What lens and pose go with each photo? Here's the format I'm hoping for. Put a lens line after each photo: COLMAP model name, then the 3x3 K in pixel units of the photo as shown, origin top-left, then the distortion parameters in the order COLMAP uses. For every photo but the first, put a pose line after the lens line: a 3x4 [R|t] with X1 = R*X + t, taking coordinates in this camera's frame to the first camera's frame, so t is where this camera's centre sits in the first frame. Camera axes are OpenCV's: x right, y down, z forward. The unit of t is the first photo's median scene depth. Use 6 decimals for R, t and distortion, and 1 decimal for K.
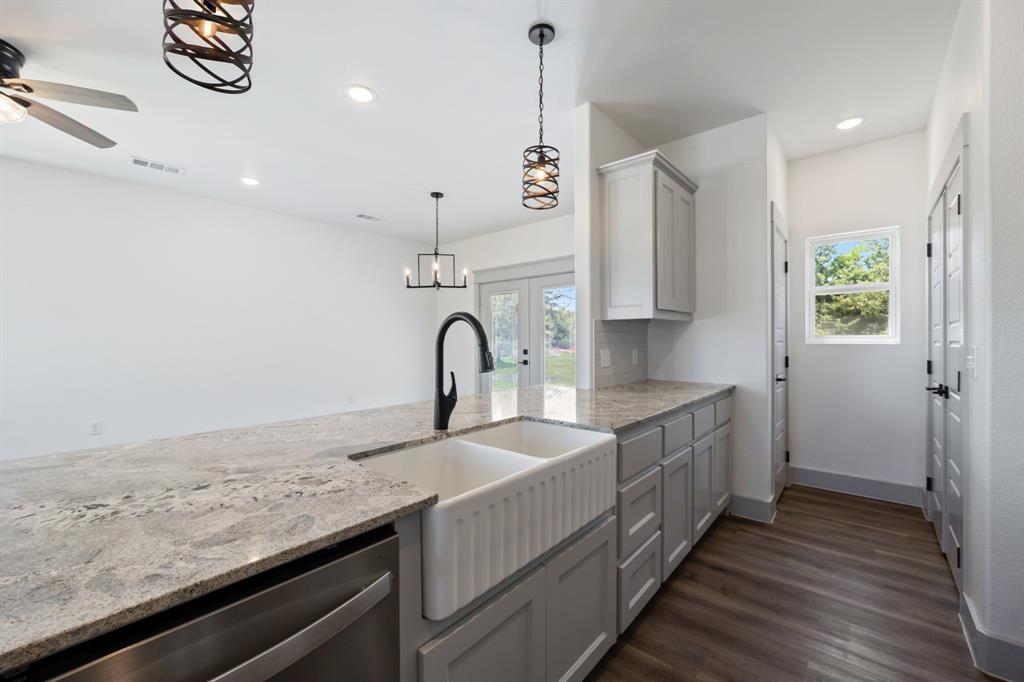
lens RADIAL K [[403.1, 0, 507.2], [0, 403.1, 338.8], [0, 0, 1]] dist [-0.001228, -0.000050]
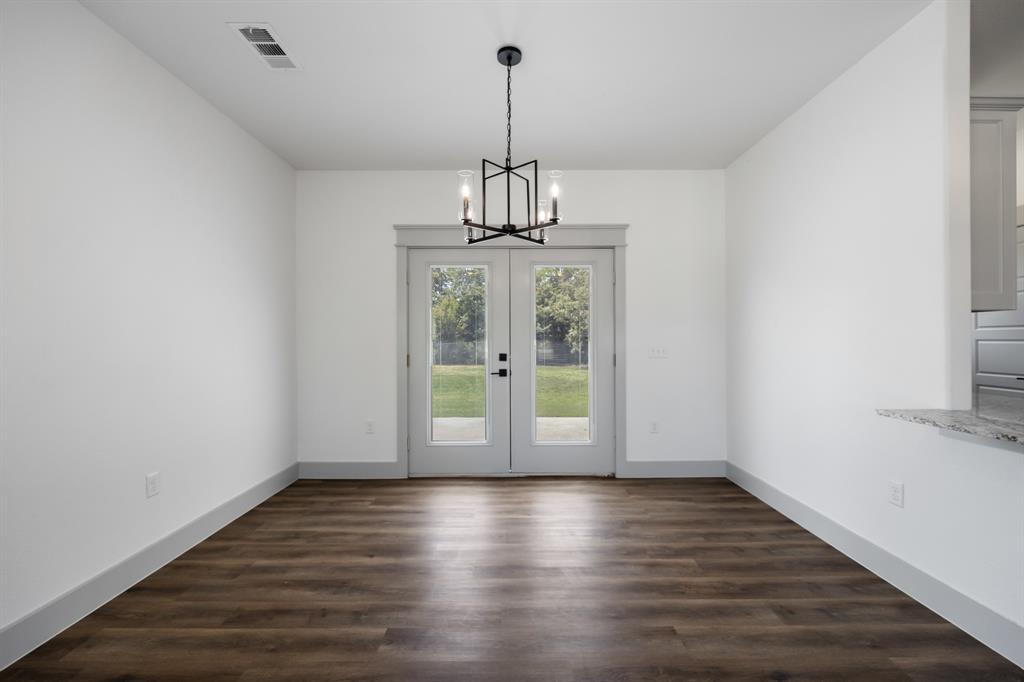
lens RADIAL K [[414.1, 0, 516.1], [0, 414.1, 337.6], [0, 0, 1]] dist [-0.010166, 0.000015]
pose [[0.746869, 0.003794, 0.664960, -0.516869], [0.001555, 0.999971, -0.007451, 0.006517], [-0.664969, 0.006599, 0.746842, 0.606097]]
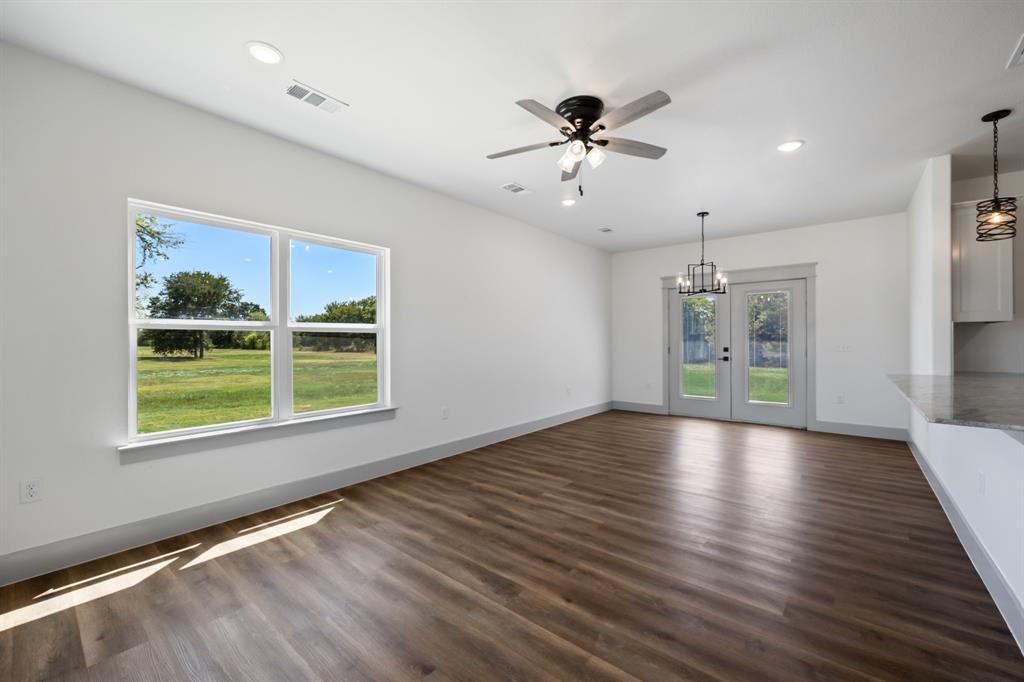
lens RADIAL K [[409.5, 0, 512.0], [0, 409.5, 341.0], [0, 0, 1]] dist [-0.008445, -0.000039]
pose [[0.999452, 0.000509, 0.033085, -0.769845], [-0.000536, 1.000000, 0.000798, 0.010366], [-0.033084, -0.000815, 0.999452, -0.166255]]
